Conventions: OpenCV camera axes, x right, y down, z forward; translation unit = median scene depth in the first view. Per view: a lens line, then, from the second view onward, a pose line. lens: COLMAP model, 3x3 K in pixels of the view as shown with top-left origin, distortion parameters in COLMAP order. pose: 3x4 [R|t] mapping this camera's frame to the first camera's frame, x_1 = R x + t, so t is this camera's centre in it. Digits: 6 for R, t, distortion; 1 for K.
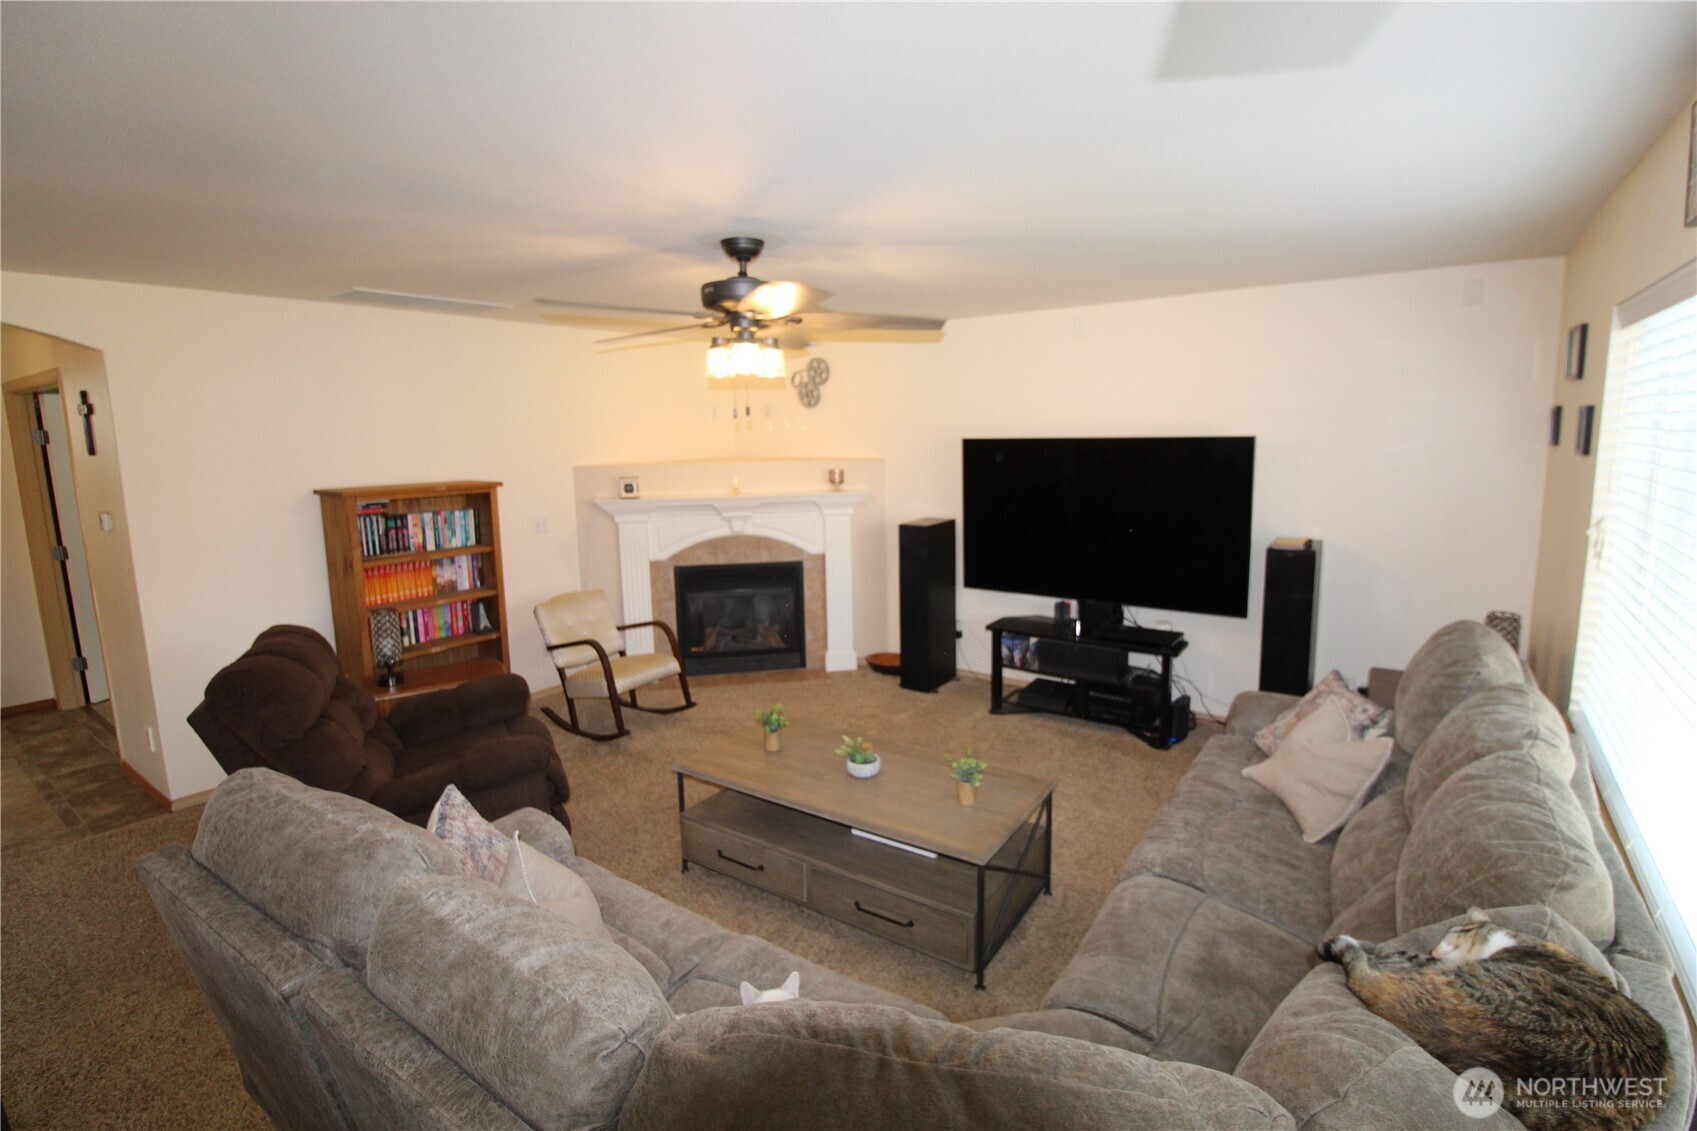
lens RADIAL K [[792.3, 0, 865.3], [0, 792.3, 548.7], [0, 0, 1]] dist [-0.001345, -0.011221]
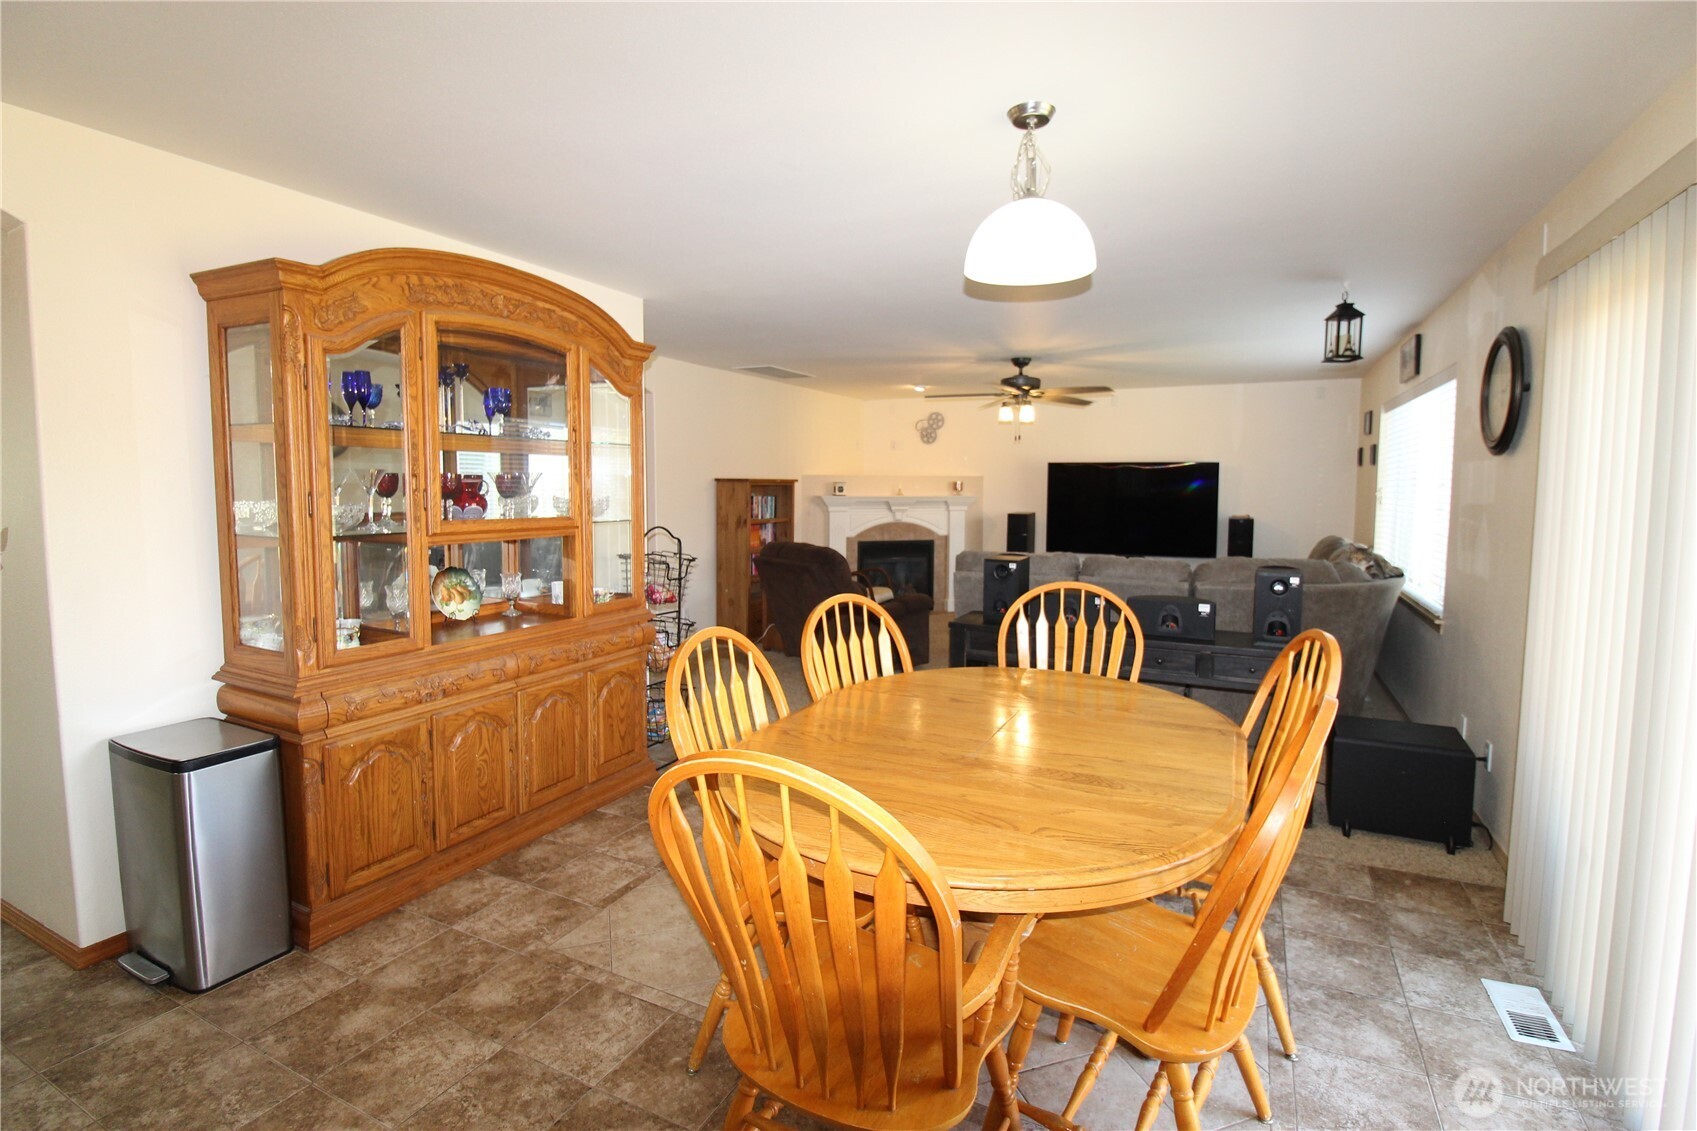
lens RADIAL K [[792.3, 0, 865.3], [0, 792.3, 548.7], [0, 0, 1]] dist [-0.001345, -0.011221]
pose [[0.985144, 0.008403, 0.171524, -0.551124], [0.003078, 0.997778, -0.066557, 0.156157], [-0.171702, 0.066096, 0.982929, -0.586044]]
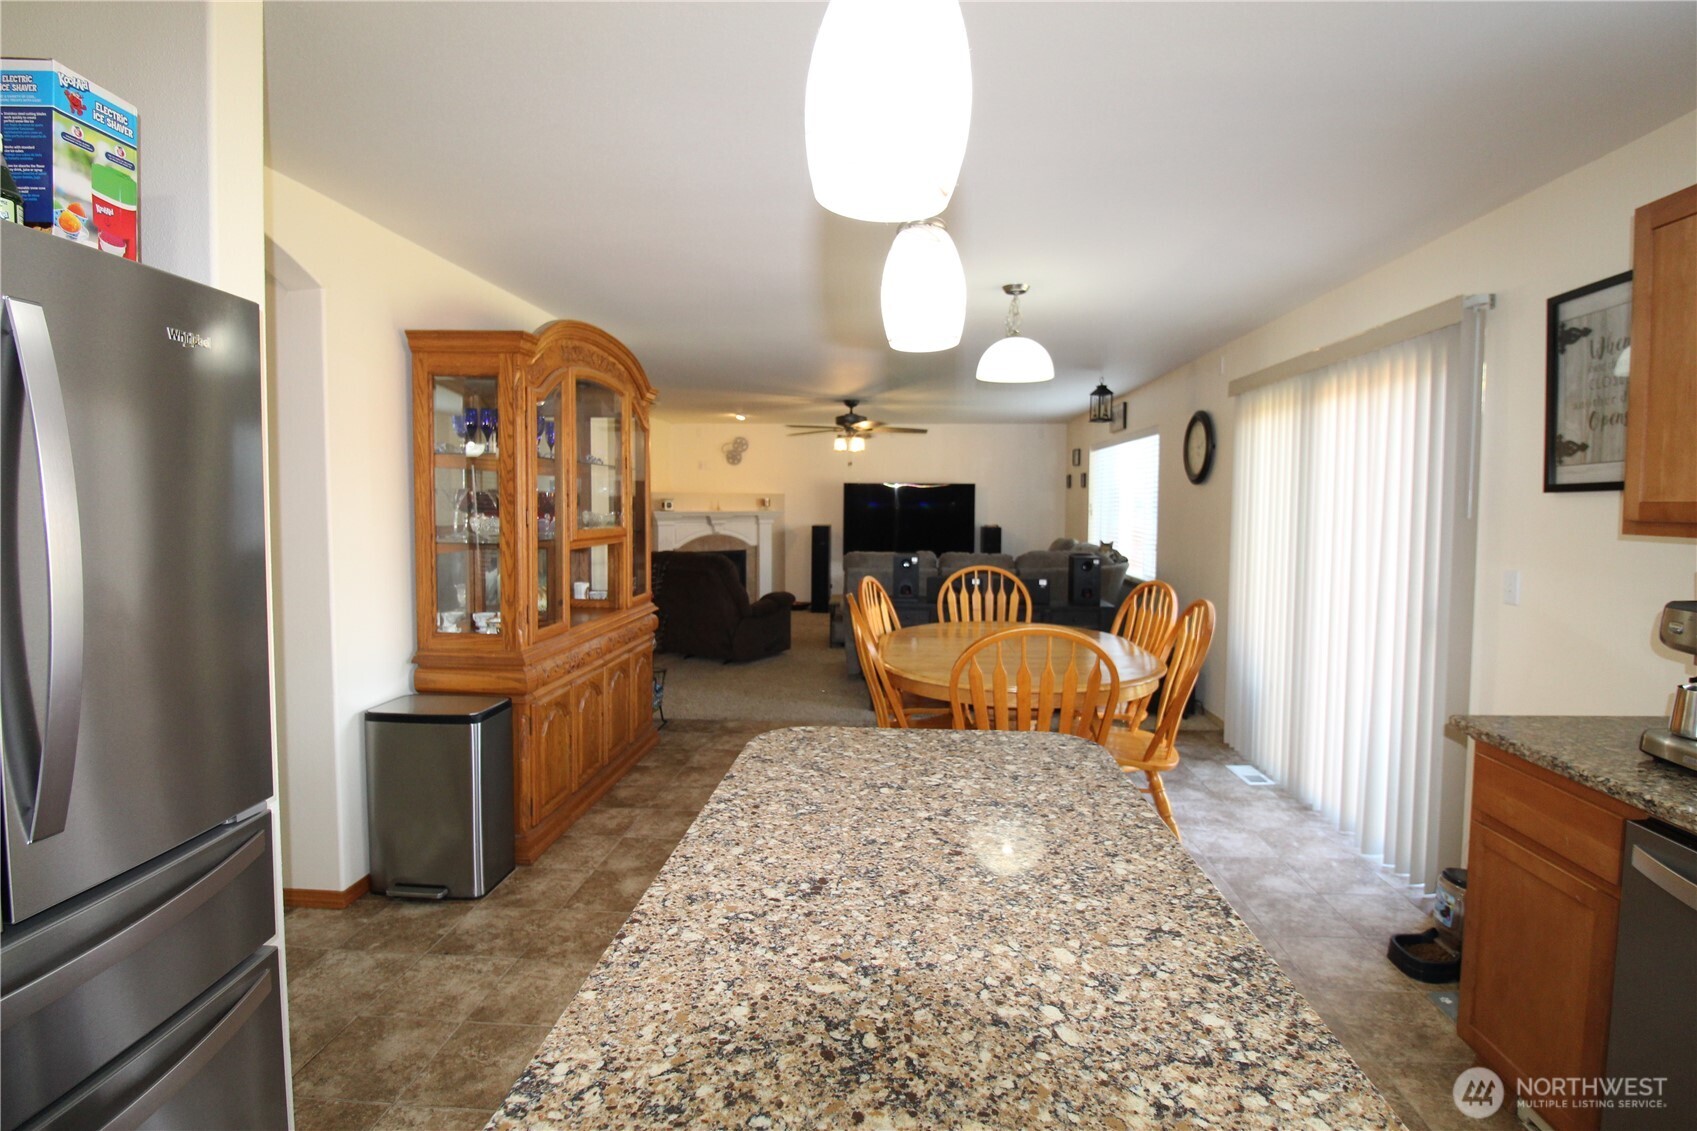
lens RADIAL K [[792.3, 0, 865.3], [0, 792.3, 548.7], [0, 0, 1]] dist [-0.001345, -0.011221]
pose [[0.846008, -0.009787, 0.533081, -0.913966], [0.058426, 0.995512, -0.074447, 0.183633], [-0.529960, 0.094129, 0.842783, -0.725956]]
